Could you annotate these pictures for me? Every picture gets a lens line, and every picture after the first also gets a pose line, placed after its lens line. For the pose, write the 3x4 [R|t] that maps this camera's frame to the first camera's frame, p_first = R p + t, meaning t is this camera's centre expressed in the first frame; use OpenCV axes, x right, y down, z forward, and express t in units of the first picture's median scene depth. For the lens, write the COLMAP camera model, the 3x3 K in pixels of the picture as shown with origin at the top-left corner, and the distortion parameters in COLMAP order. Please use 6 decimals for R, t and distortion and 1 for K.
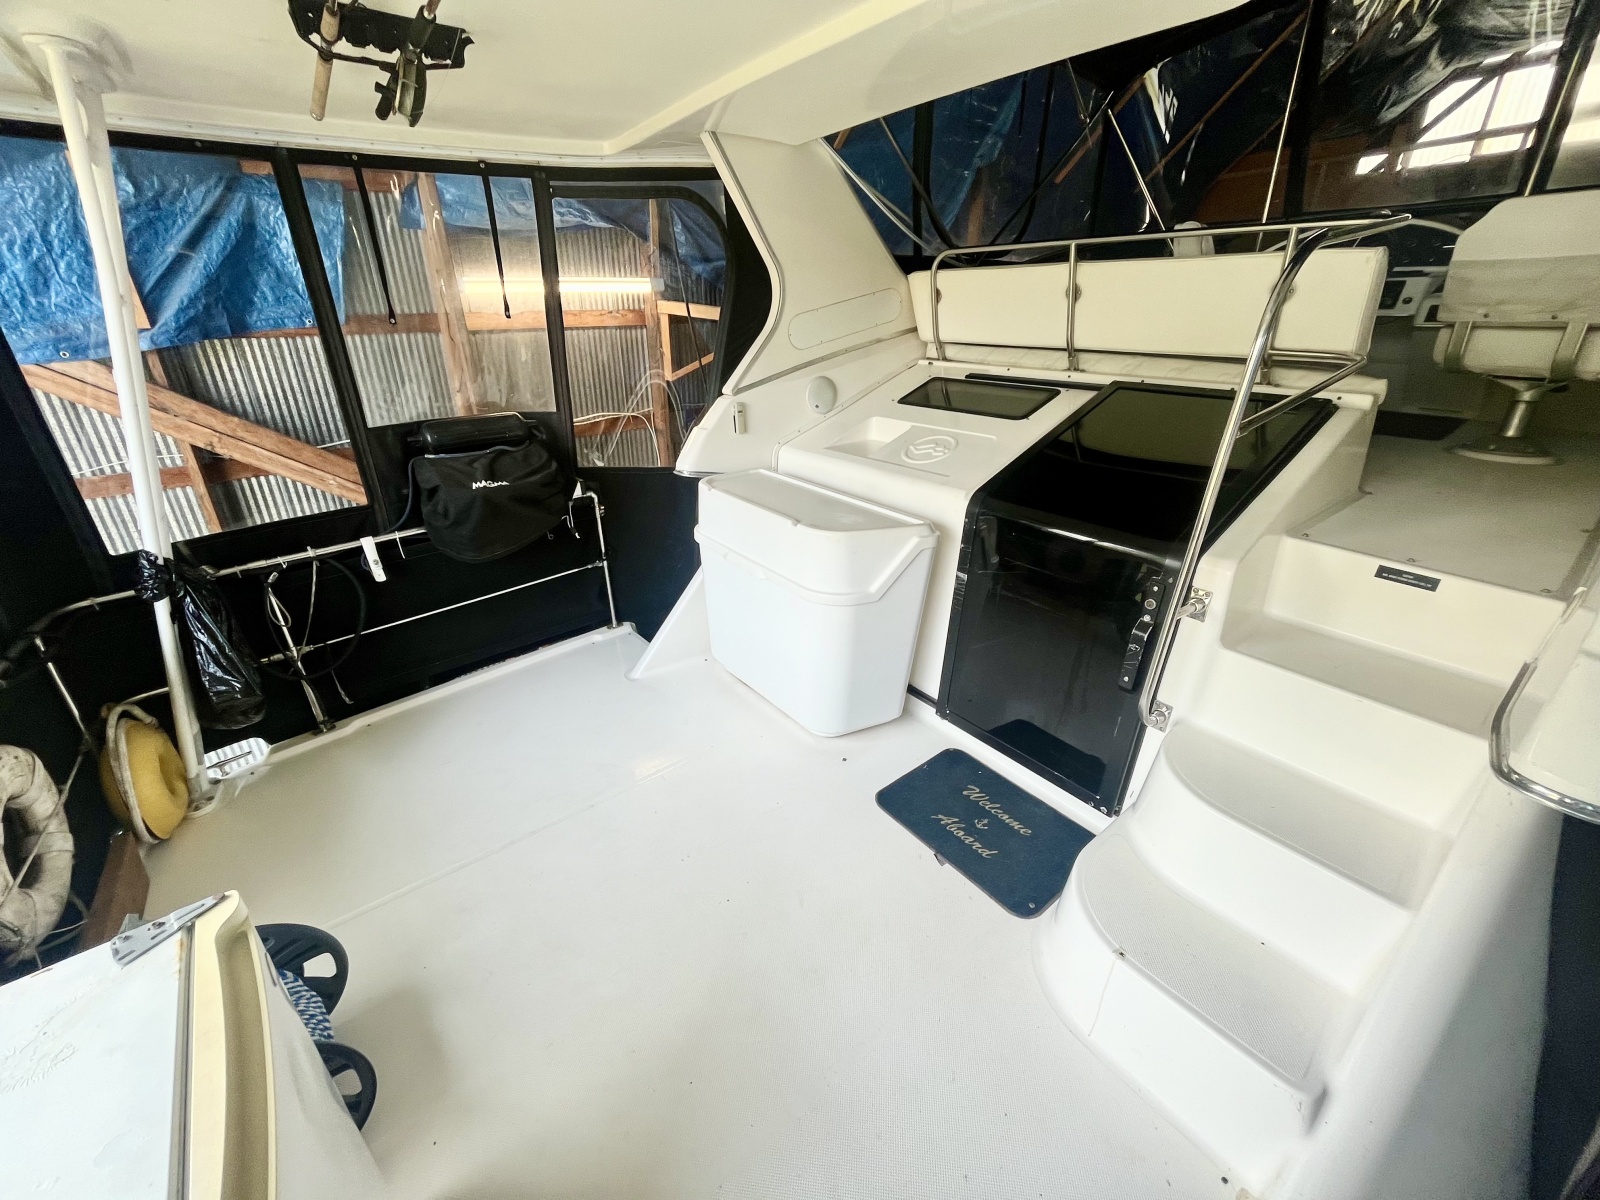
lens RADIAL K [[638.2, 0, 800.0], [0, 638.2, 600.0], [0, 0, 1]] dist [-0.005984, 0.000622]
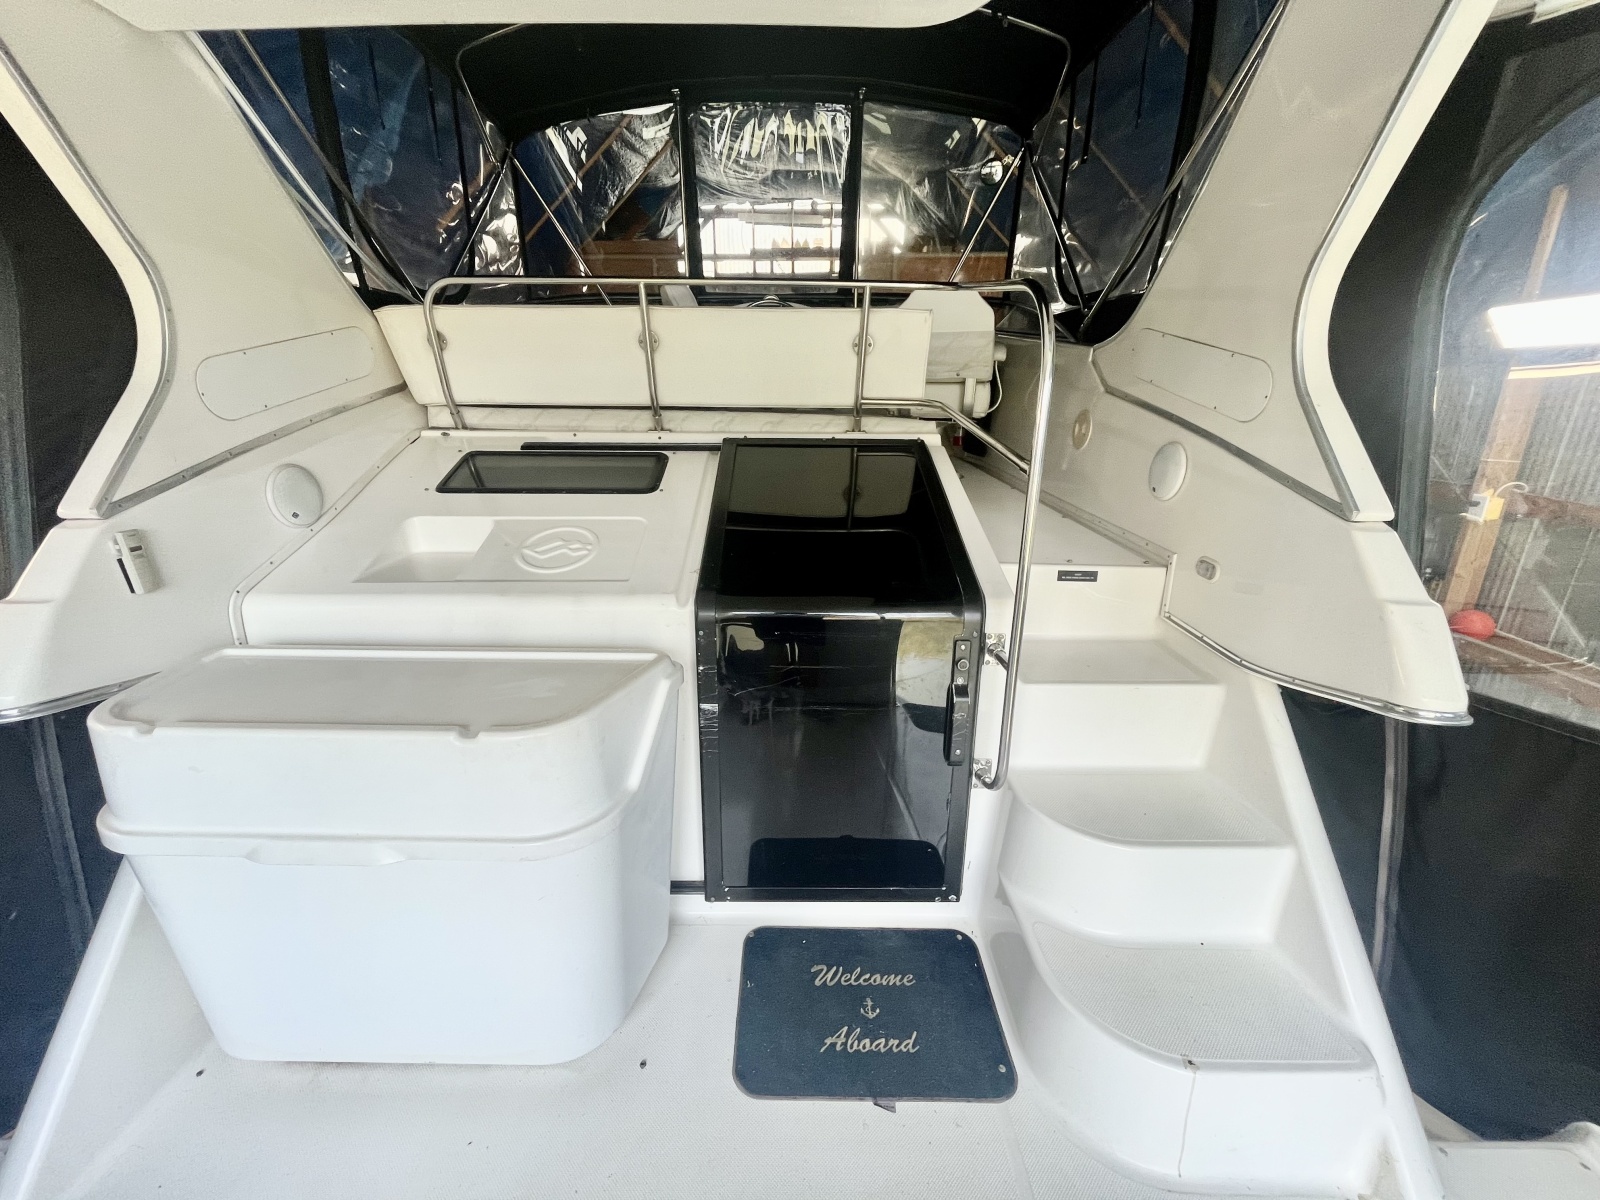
lens RADIAL K [[638.2, 0, 800.0], [0, 638.2, 600.0], [0, 0, 1]] dist [-0.005984, 0.000622]
pose [[0.610693, -0.245648, 0.752802, -0.157717], [0.321401, 0.945732, 0.047874, -0.124901], [-0.723709, 0.212715, 0.656504, 0.346982]]
